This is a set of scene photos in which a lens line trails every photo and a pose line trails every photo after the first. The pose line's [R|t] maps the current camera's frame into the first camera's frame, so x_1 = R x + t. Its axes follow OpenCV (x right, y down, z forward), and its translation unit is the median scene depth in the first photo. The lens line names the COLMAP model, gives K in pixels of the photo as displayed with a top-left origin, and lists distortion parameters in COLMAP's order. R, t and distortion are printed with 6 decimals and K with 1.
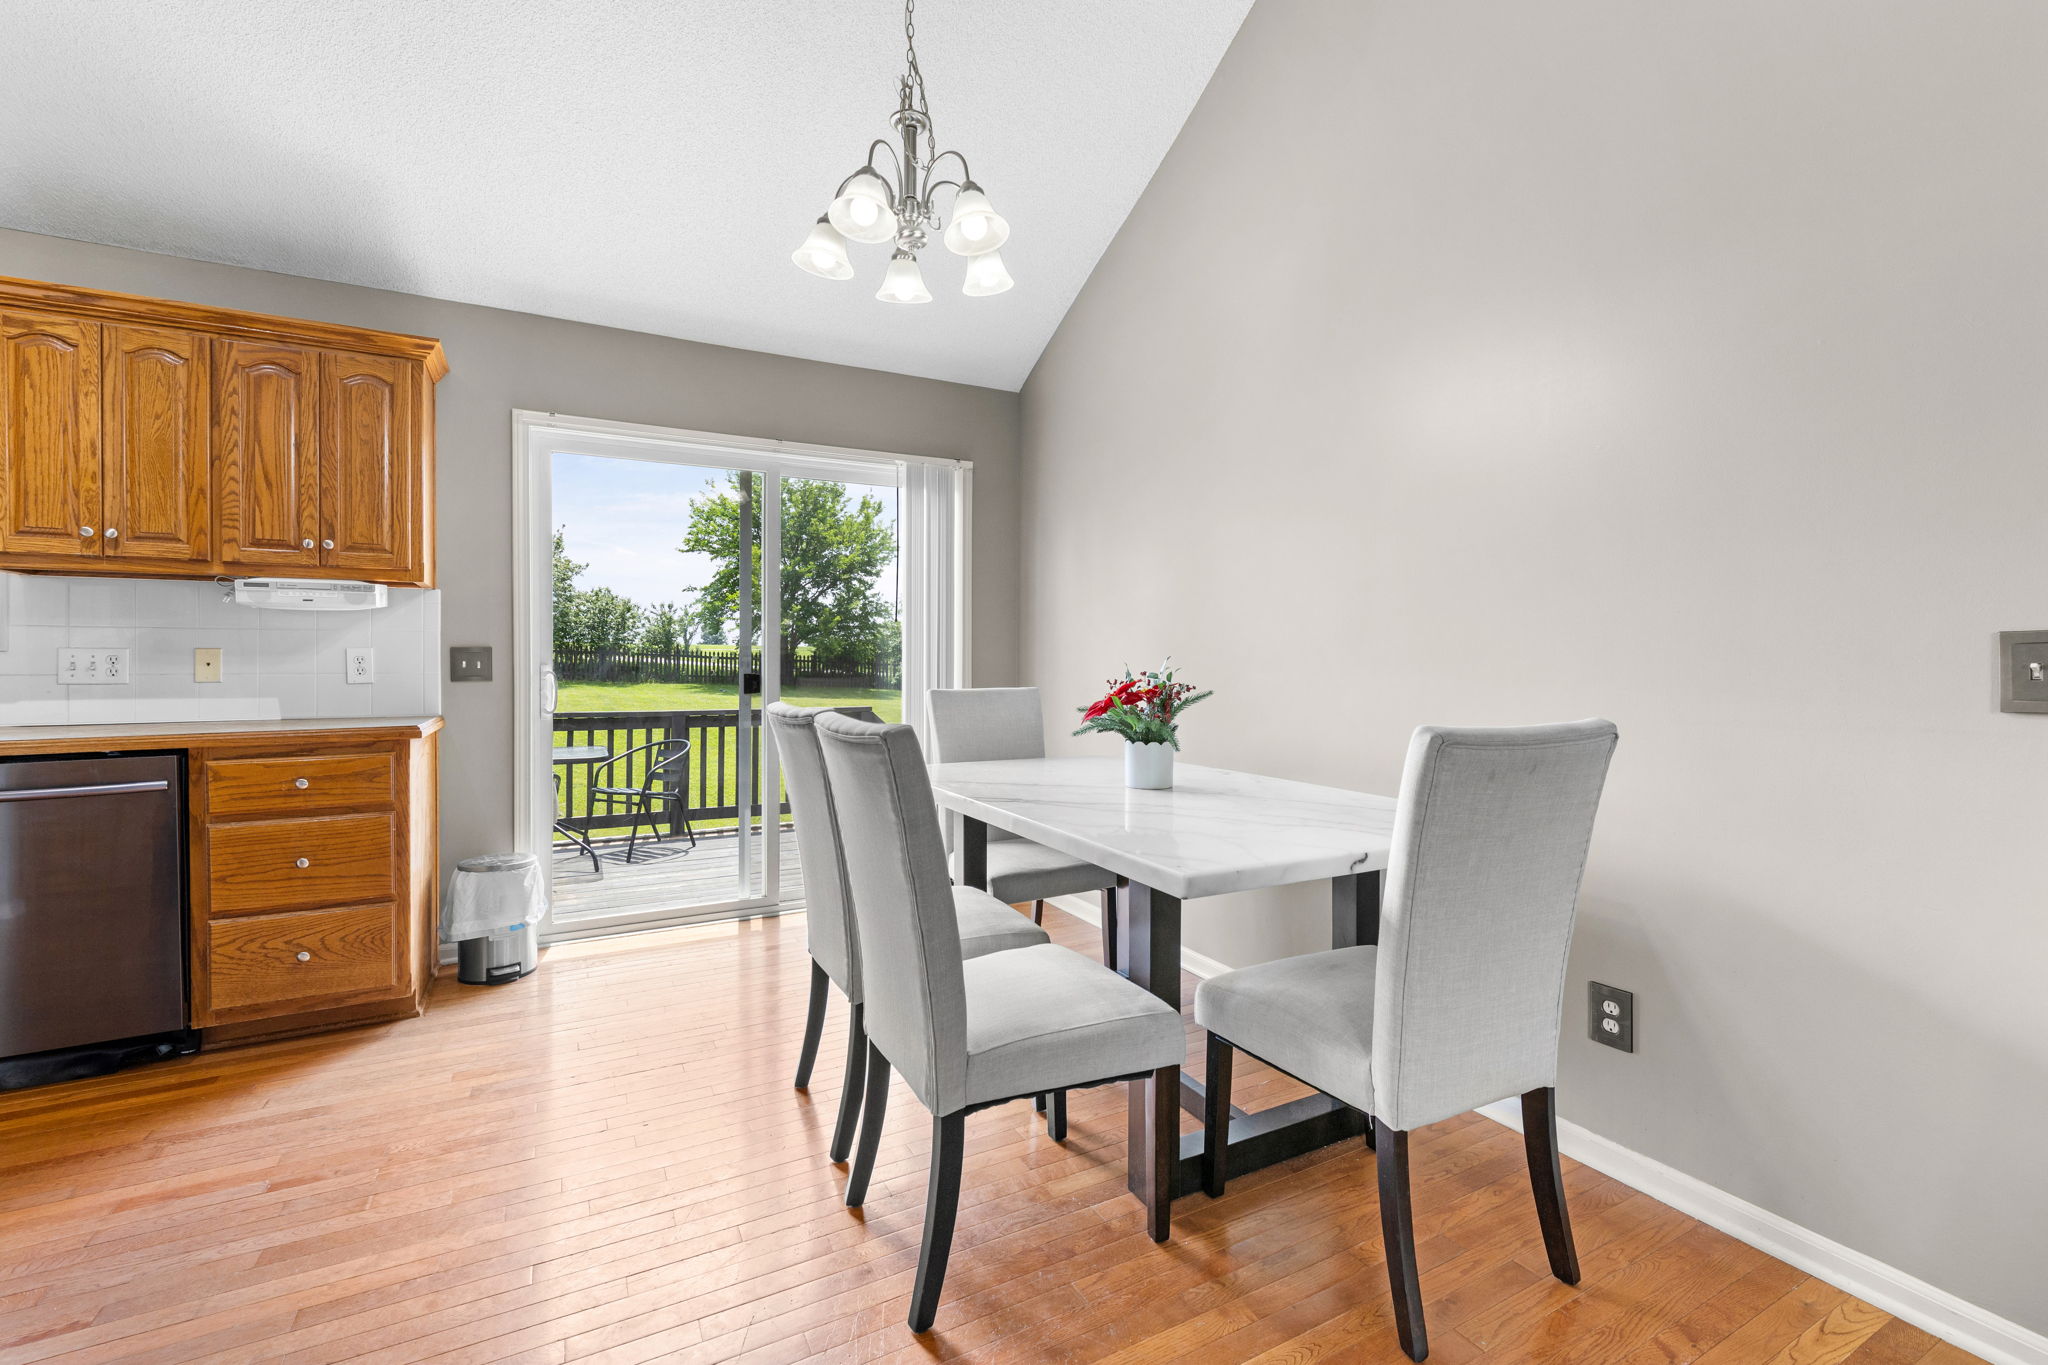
lens RADIAL K [[882.5, 0, 1034.5], [0, 882.5, 666.8], [0, 0, 1]] dist [-0.002016, 0.000346]
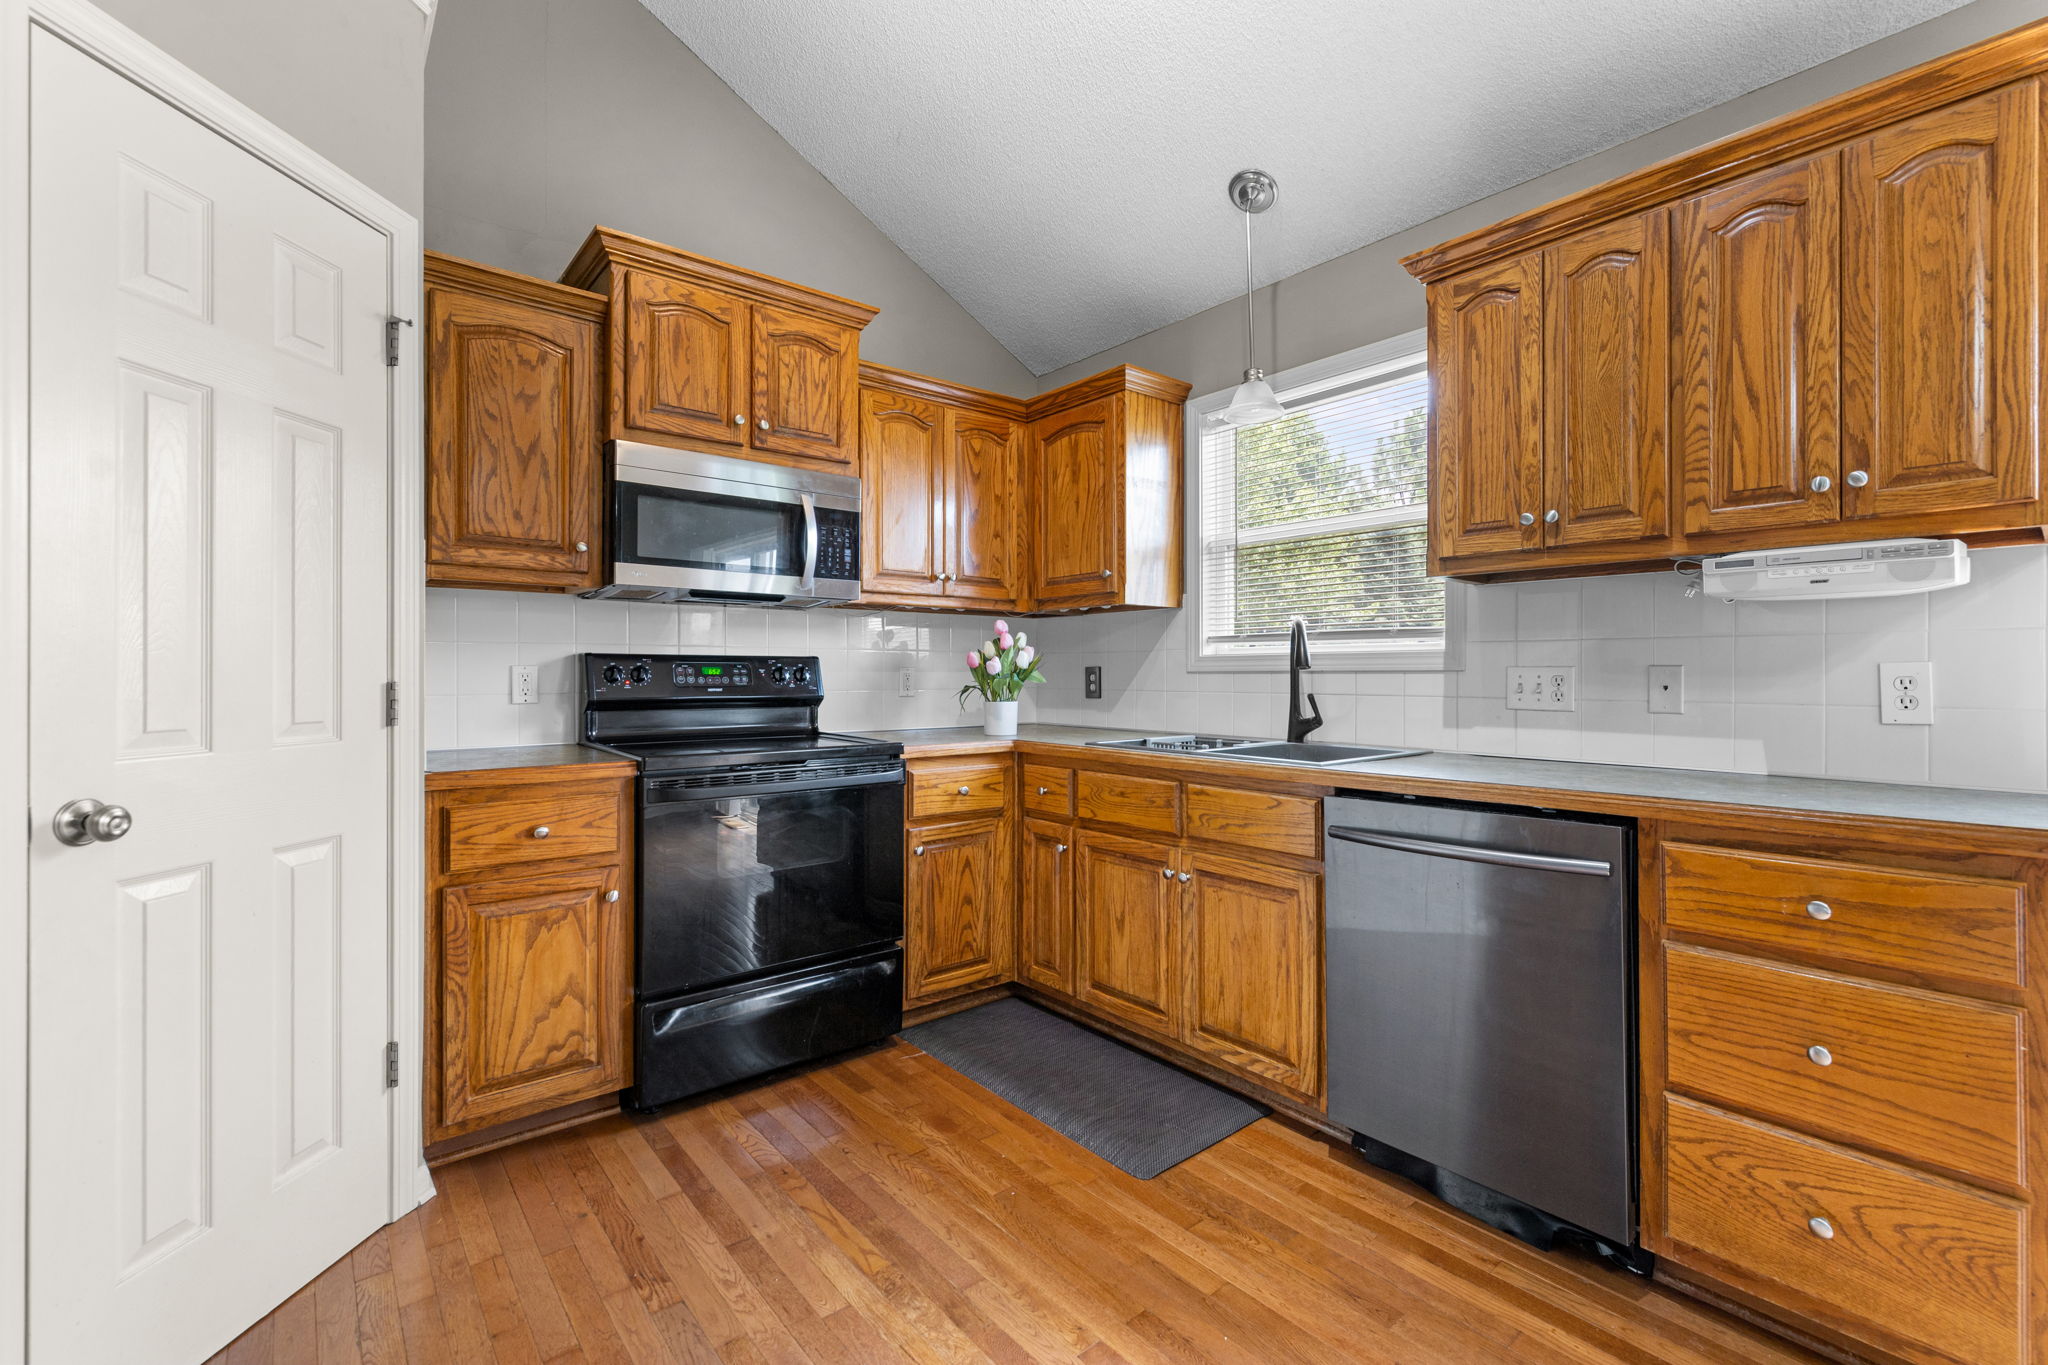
lens RADIAL K [[882.5, 0, 1026.5], [0, 882.5, 667.6], [0, 0, 1]] dist [-0.002016, 0.000346]
pose [[0.191369, -0.008326, -0.981483, -0.370324], [-0.010834, 0.999885, -0.010594, -0.006717], [0.981458, 0.012661, 0.191256, 0.392310]]
